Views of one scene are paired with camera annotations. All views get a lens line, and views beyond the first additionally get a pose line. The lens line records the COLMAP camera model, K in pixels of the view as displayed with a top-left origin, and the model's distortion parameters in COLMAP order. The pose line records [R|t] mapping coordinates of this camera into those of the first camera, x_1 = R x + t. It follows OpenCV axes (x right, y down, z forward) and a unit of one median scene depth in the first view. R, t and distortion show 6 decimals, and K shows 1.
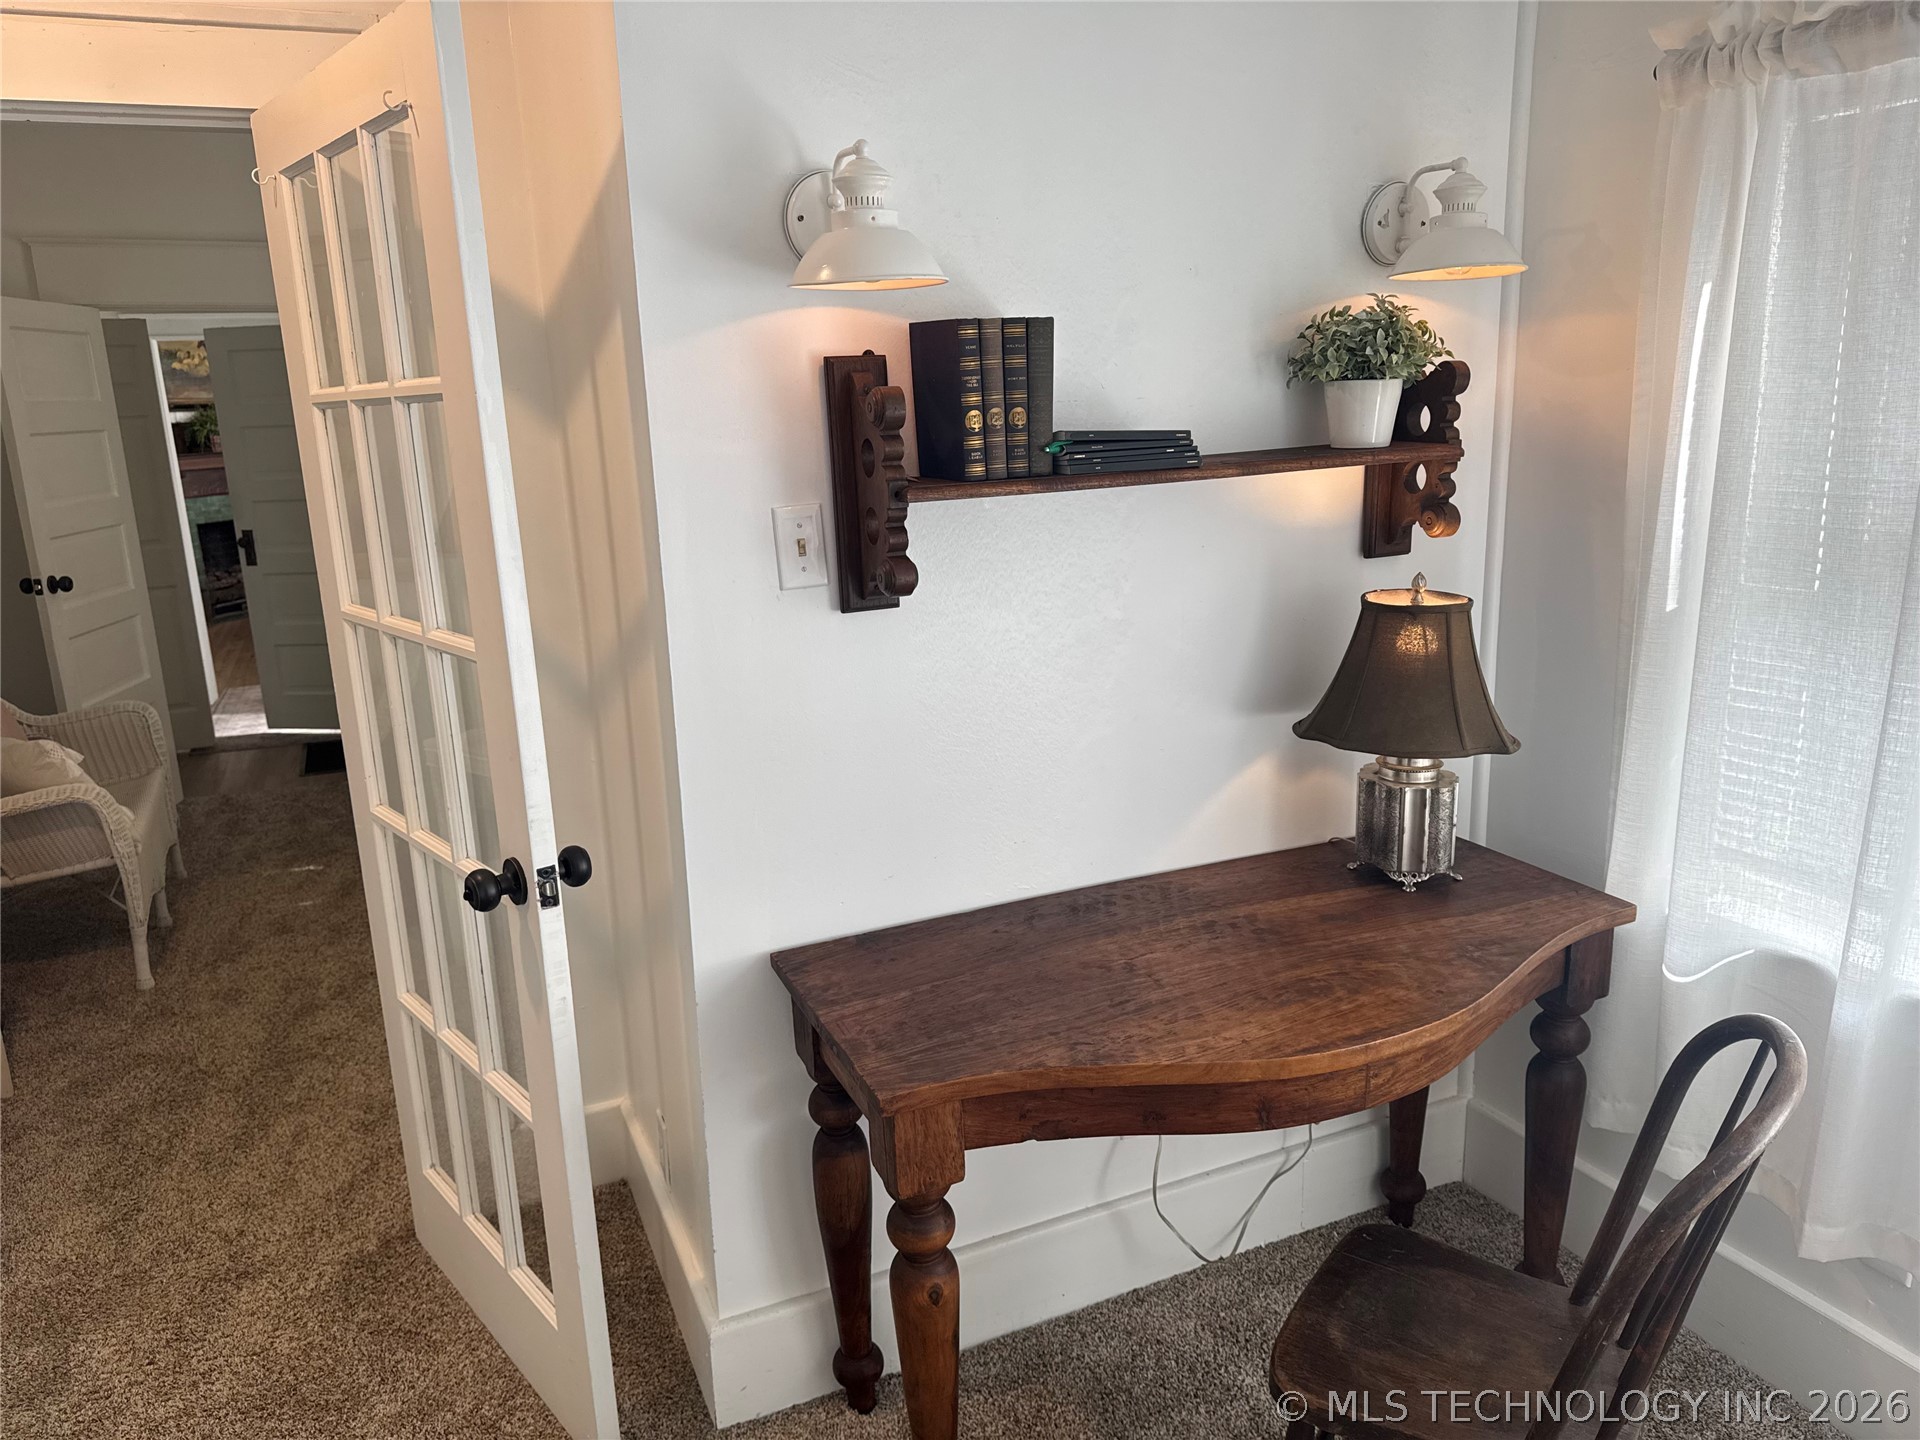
lens RADIAL K [[1411.4, 0, 958.4], [0, 1411.4, 763.7], [0, 0, 1]] dist [-0.007988, -0.008099]
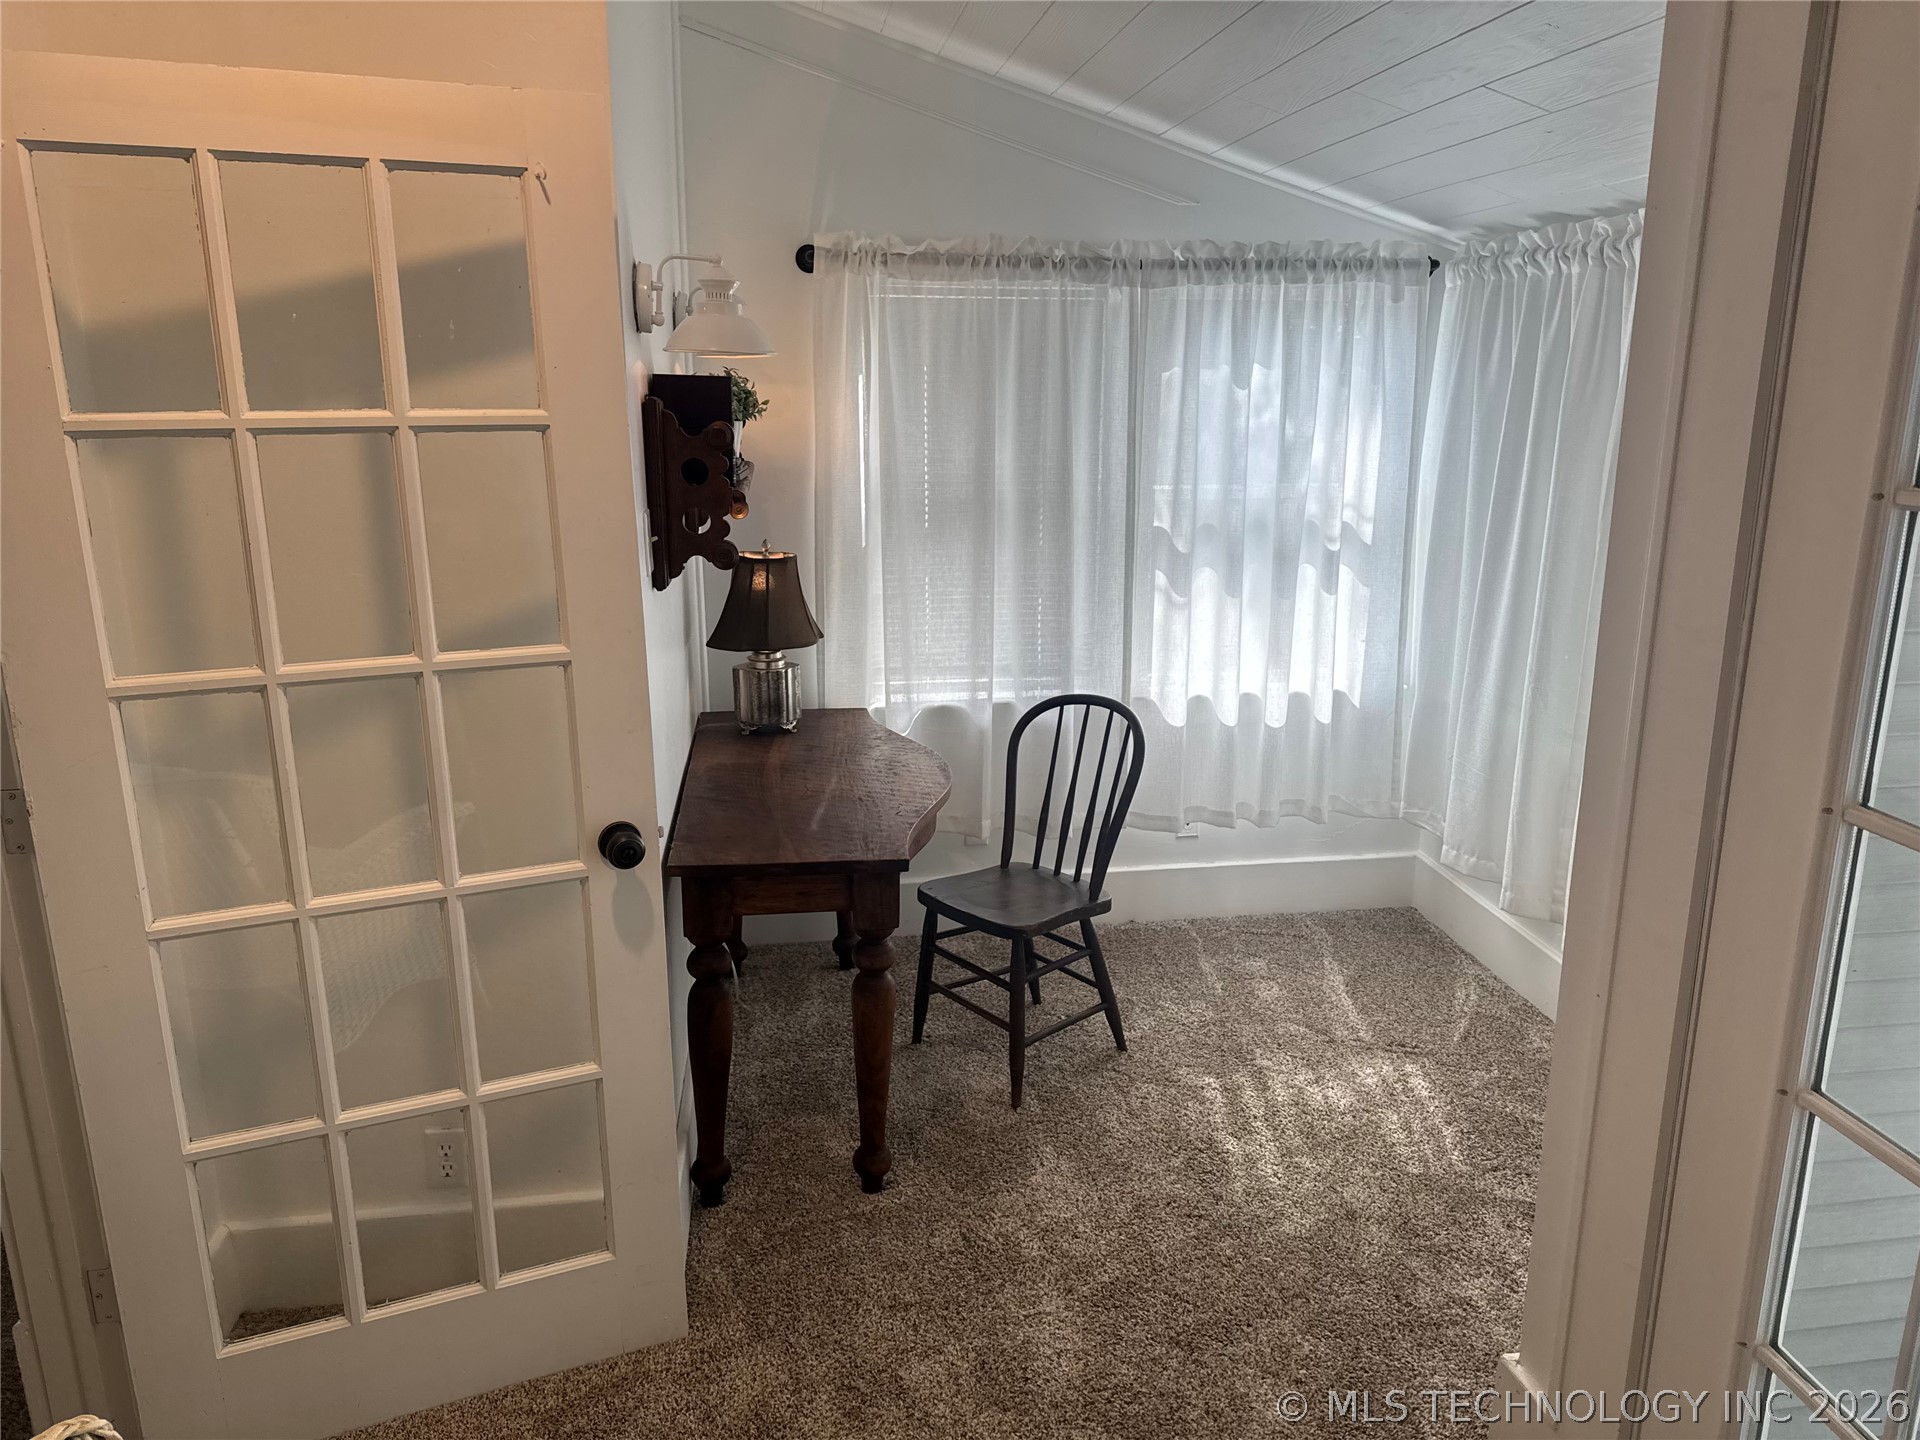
lens RADIAL K [[1411.4, 0, 958.4], [0, 1411.4, 763.7], [0, 0, 1]] dist [-0.007988, -0.008099]
pose [[0.298058, -0.210823, 0.930975, -1.206814], [0.229396, 0.962543, 0.144529, -0.071179], [-0.926574, 0.170484, 0.335256, 0.289630]]
